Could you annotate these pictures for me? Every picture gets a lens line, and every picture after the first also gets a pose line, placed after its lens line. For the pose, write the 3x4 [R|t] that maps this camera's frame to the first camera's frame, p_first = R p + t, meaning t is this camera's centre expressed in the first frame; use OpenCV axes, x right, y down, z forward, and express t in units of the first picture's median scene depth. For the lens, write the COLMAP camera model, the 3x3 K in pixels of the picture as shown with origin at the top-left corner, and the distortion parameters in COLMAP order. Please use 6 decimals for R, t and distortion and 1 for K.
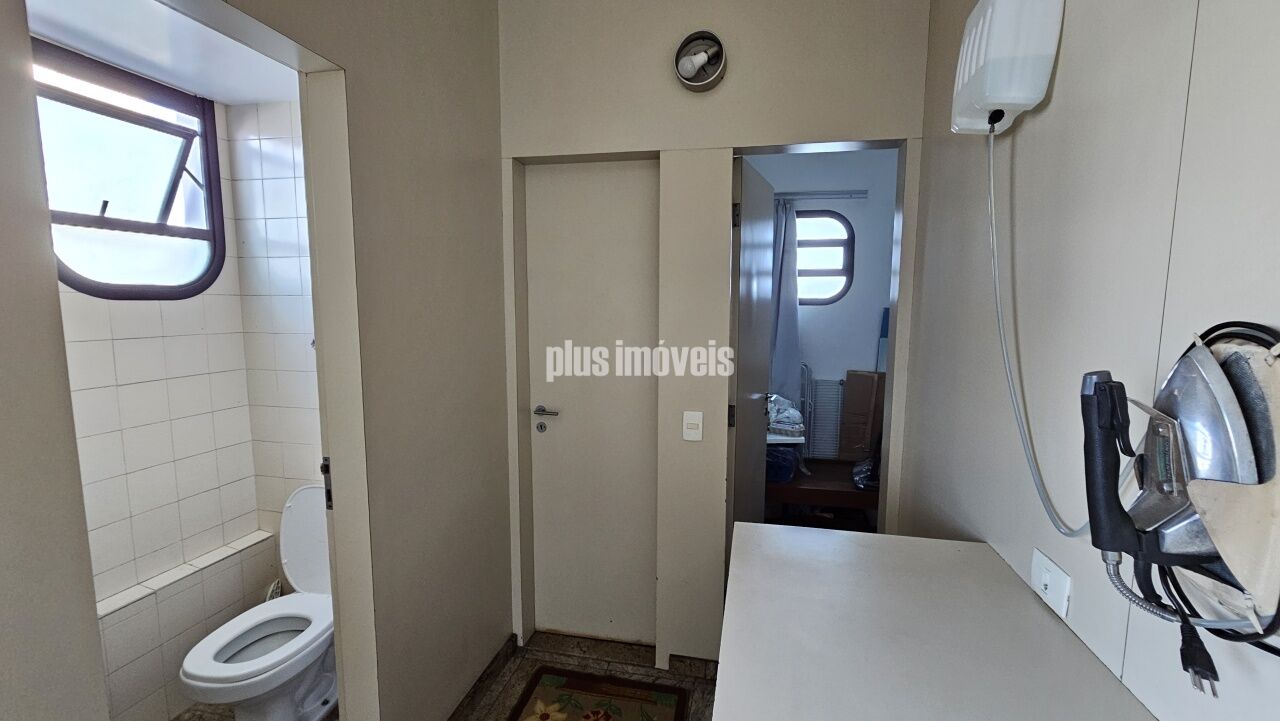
lens RADIAL K [[526.3, 0, 638.0], [0, 526.3, 362.1], [0, 0, 1]] dist [-0.004245, 0.000137]
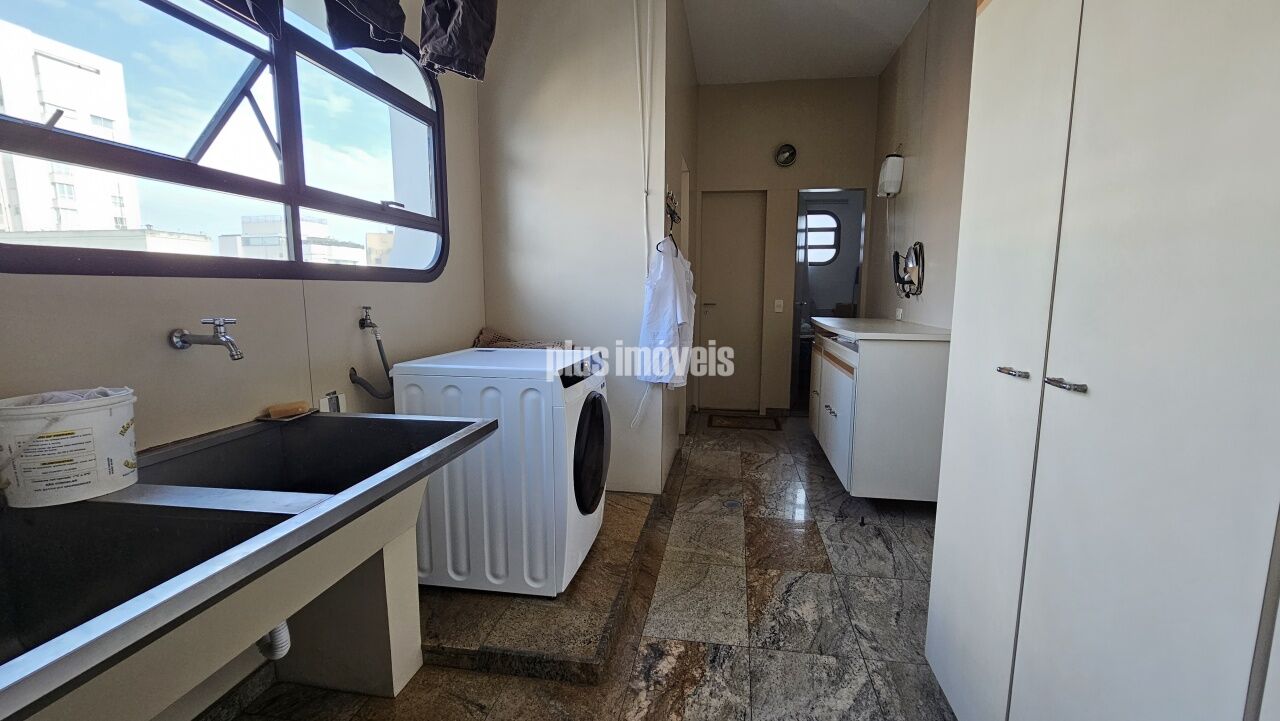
lens RADIAL K [[526.3, 0, 649.4], [0, 526.3, 360.7], [0, 0, 1]] dist [-0.004245, 0.000137]
pose [[0.997599, -0.007627, 0.068829, -0.435743], [0.006086, 0.999727, 0.022572, 0.210147], [-0.068983, -0.022099, 0.997373, -0.901470]]
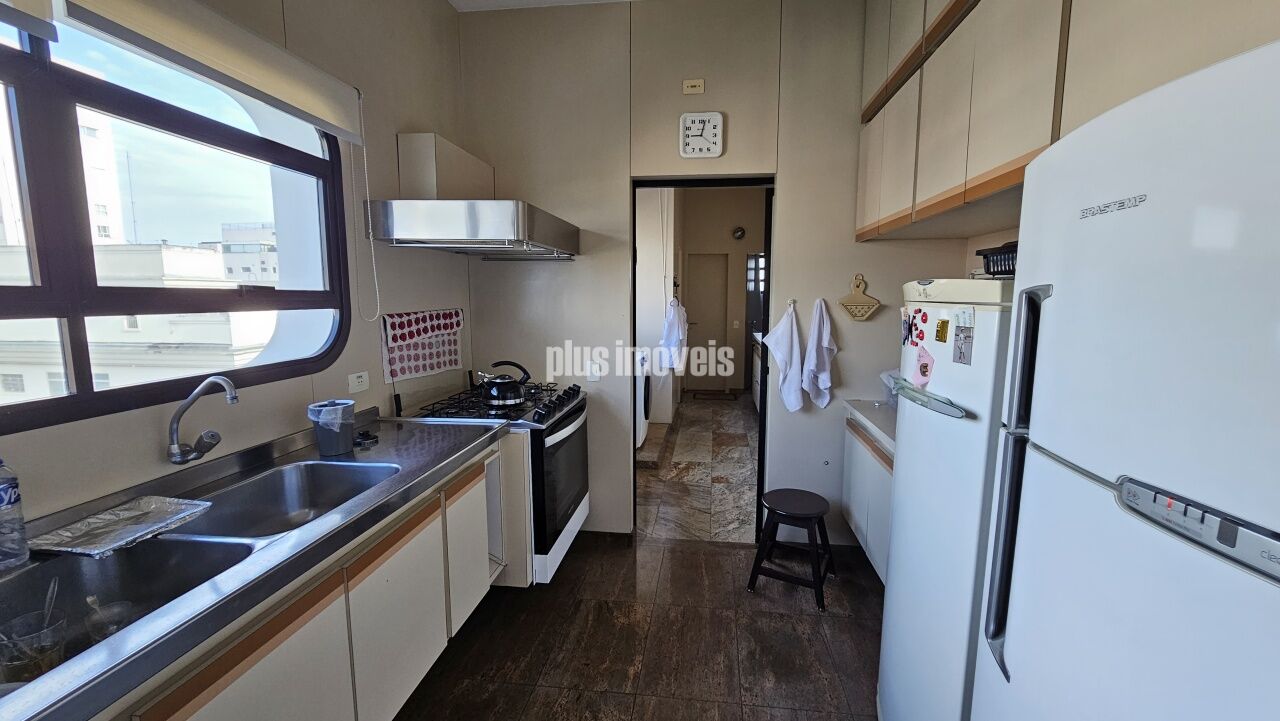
lens RADIAL K [[526.3, 0, 638.0], [0, 526.3, 359.5], [0, 0, 1]] dist [-0.004245, 0.000137]
pose [[0.996349, -0.014032, 0.084210, -0.633560], [0.013007, 0.999835, 0.012708, 0.213781], [-0.084375, -0.011566, 0.996367, -1.869547]]
